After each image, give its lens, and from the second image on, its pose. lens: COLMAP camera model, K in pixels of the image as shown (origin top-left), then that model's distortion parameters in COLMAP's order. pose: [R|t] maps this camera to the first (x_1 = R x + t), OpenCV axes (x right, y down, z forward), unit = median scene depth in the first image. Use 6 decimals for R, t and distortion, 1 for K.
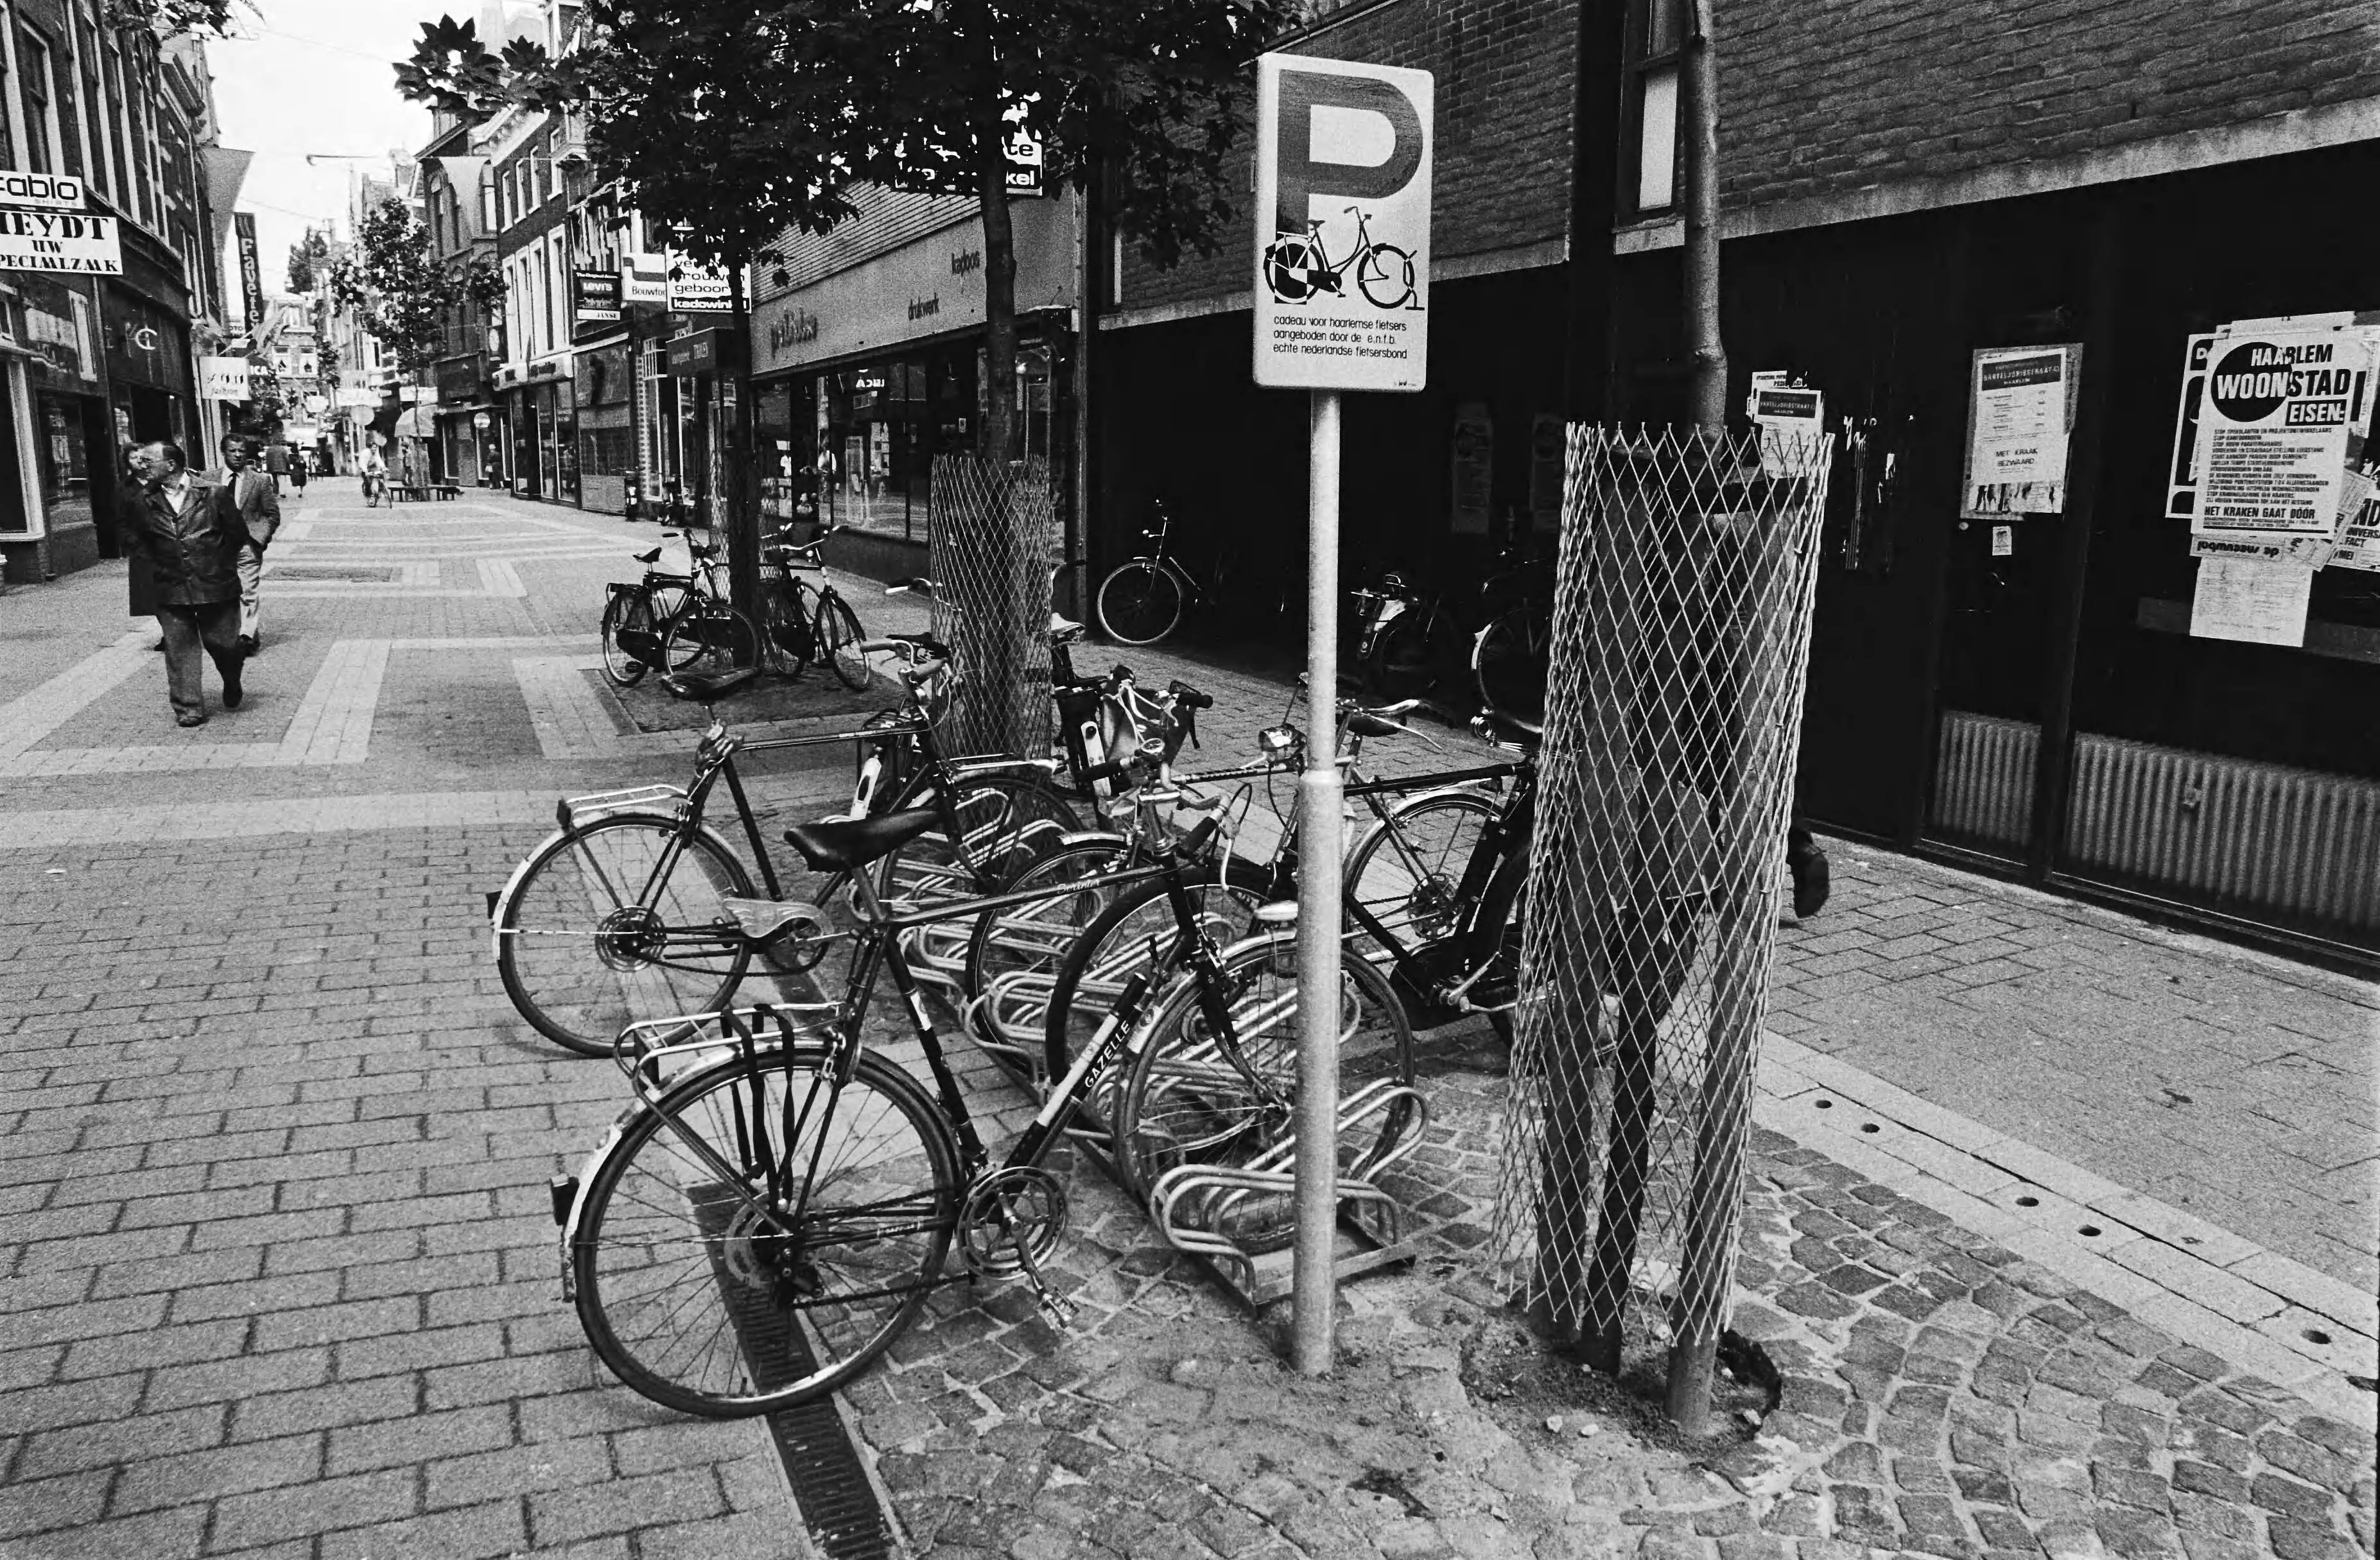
lens RADIAL K [[1776.7, 0, 1190.0], [0, 1776.7, 780.0], [0, 0, 1]] dist [-0.123865, 0.121503]
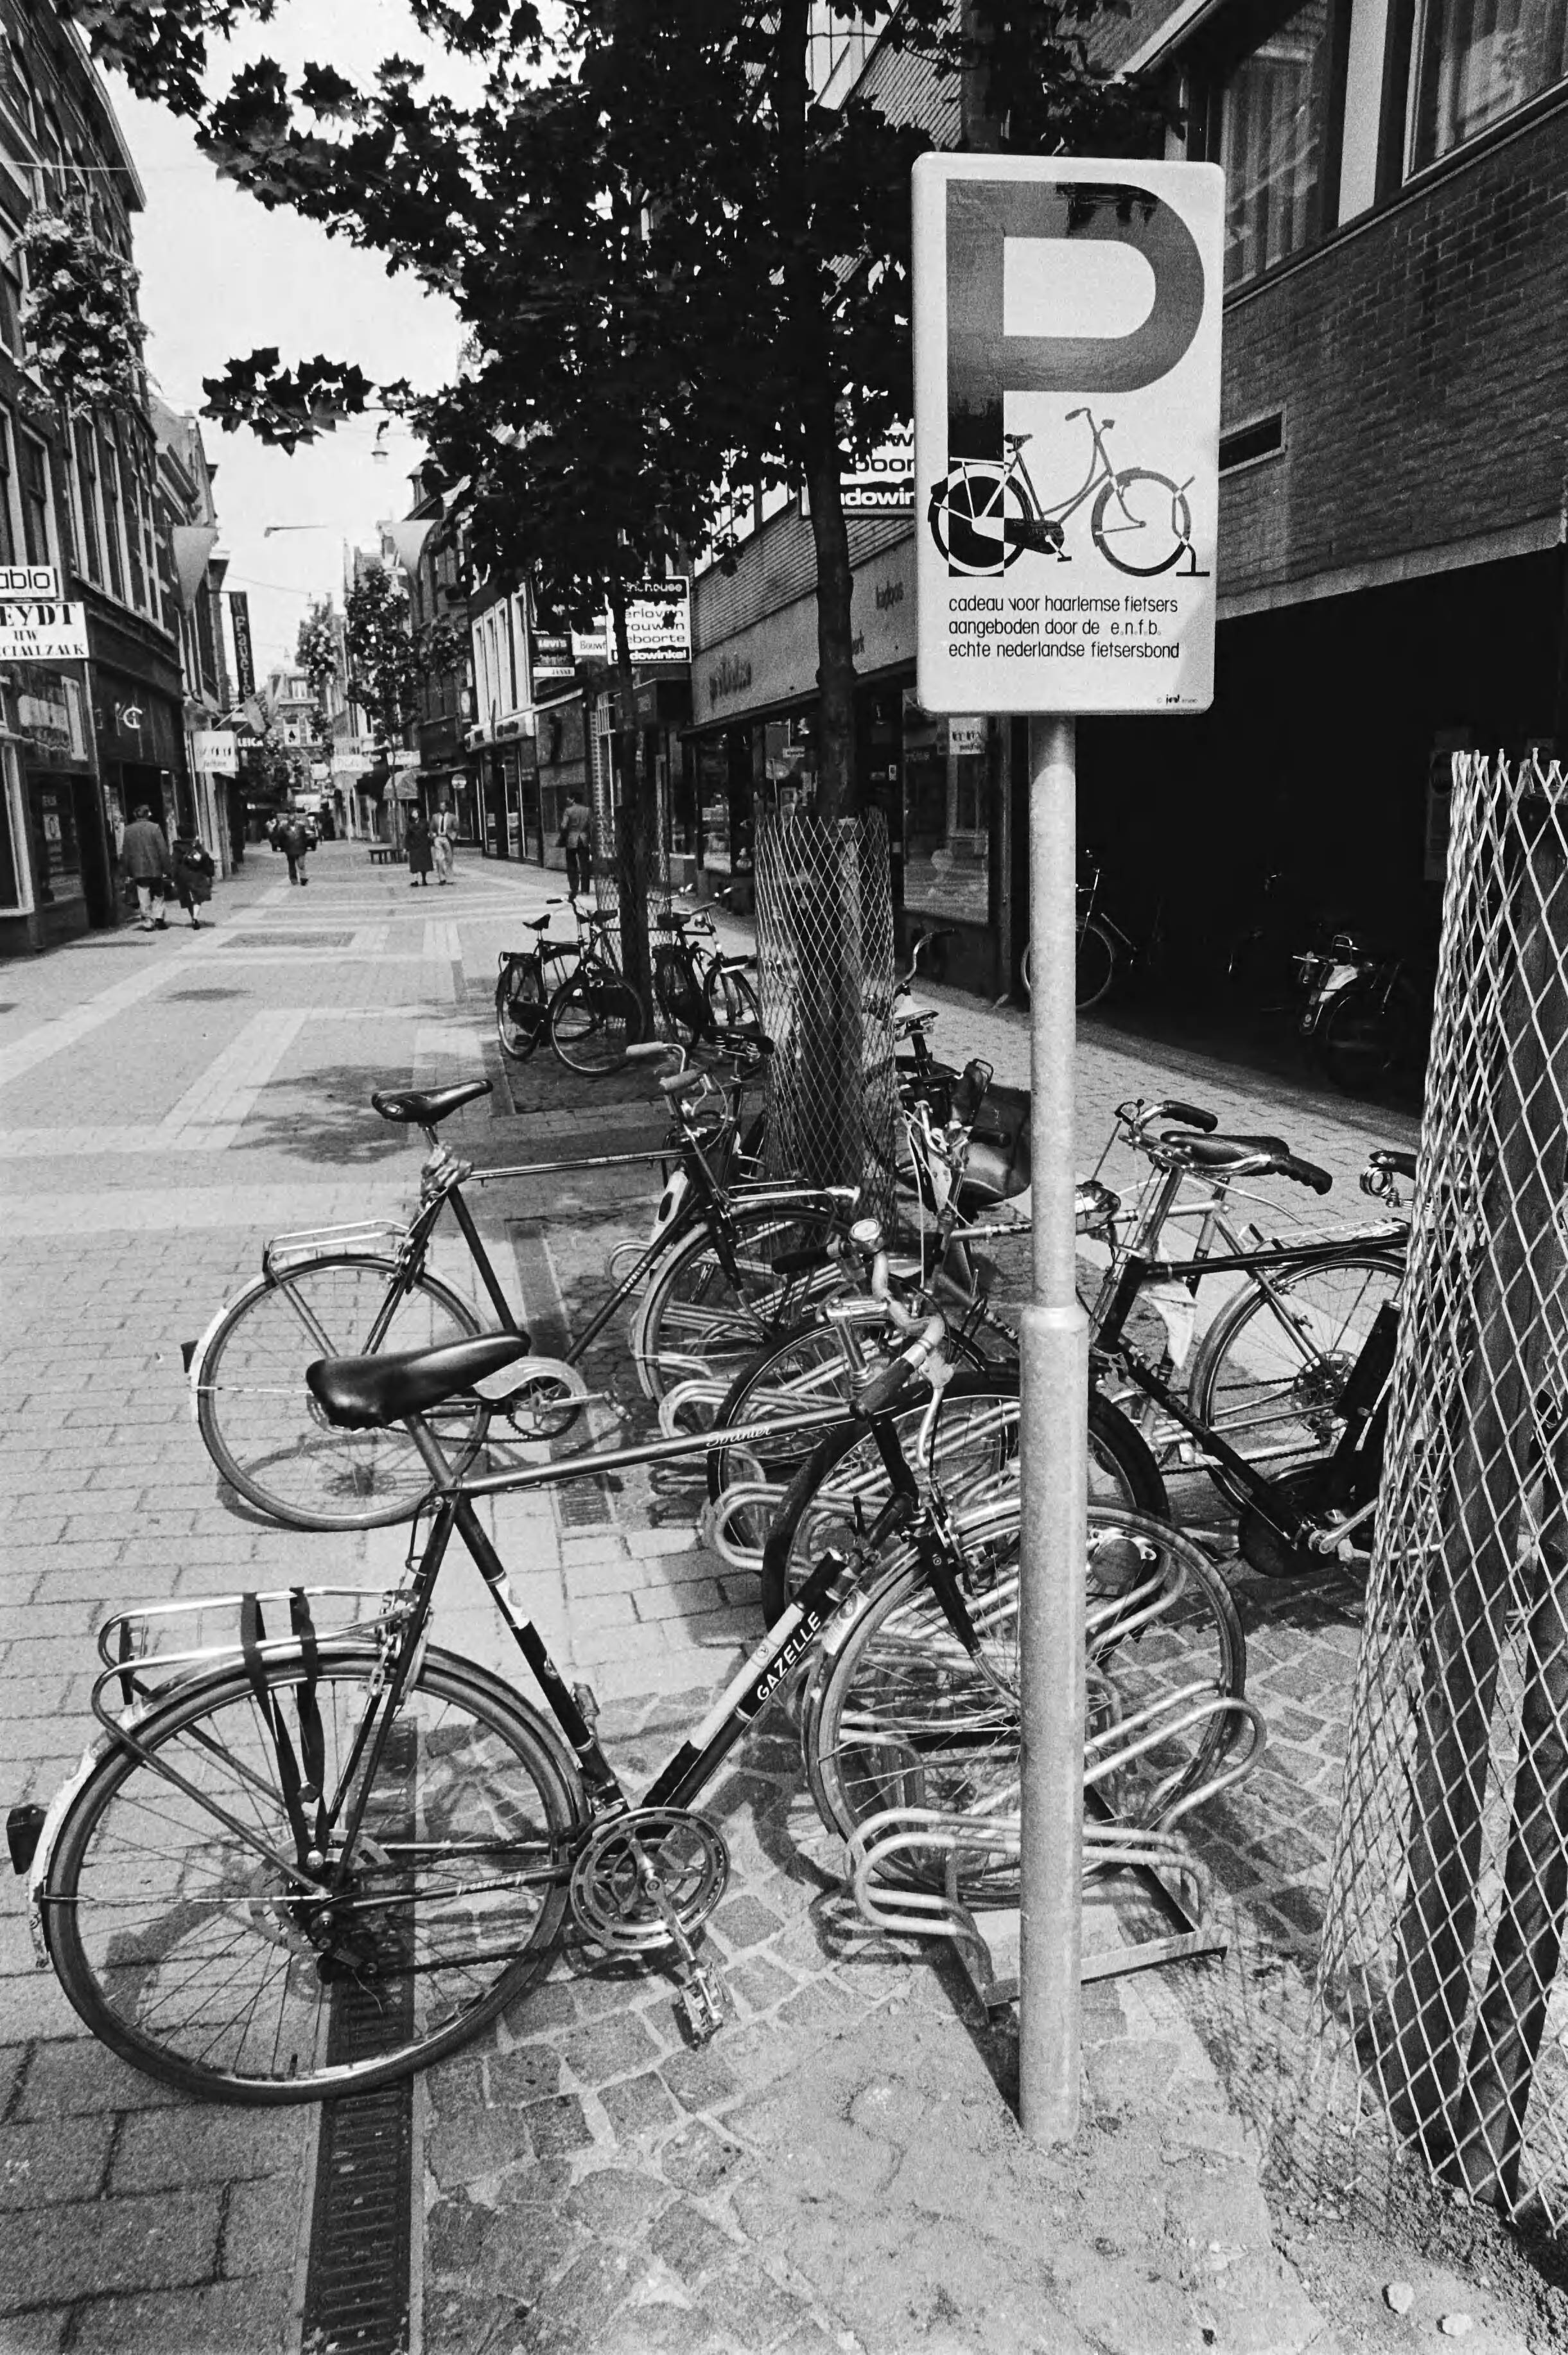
lens RADIAL K [[1774.3, 0, 748.1], [0, 1774.3, 1232.3], [0, 0, 1]] dist [-0.126003, 0.137158]
pose [[0.971891, 0.020098, -0.234573, 0.056080], [-0.006204, 0.998190, 0.059821, -0.033817], [0.235351, -0.056684, 0.970256, 0.164601]]
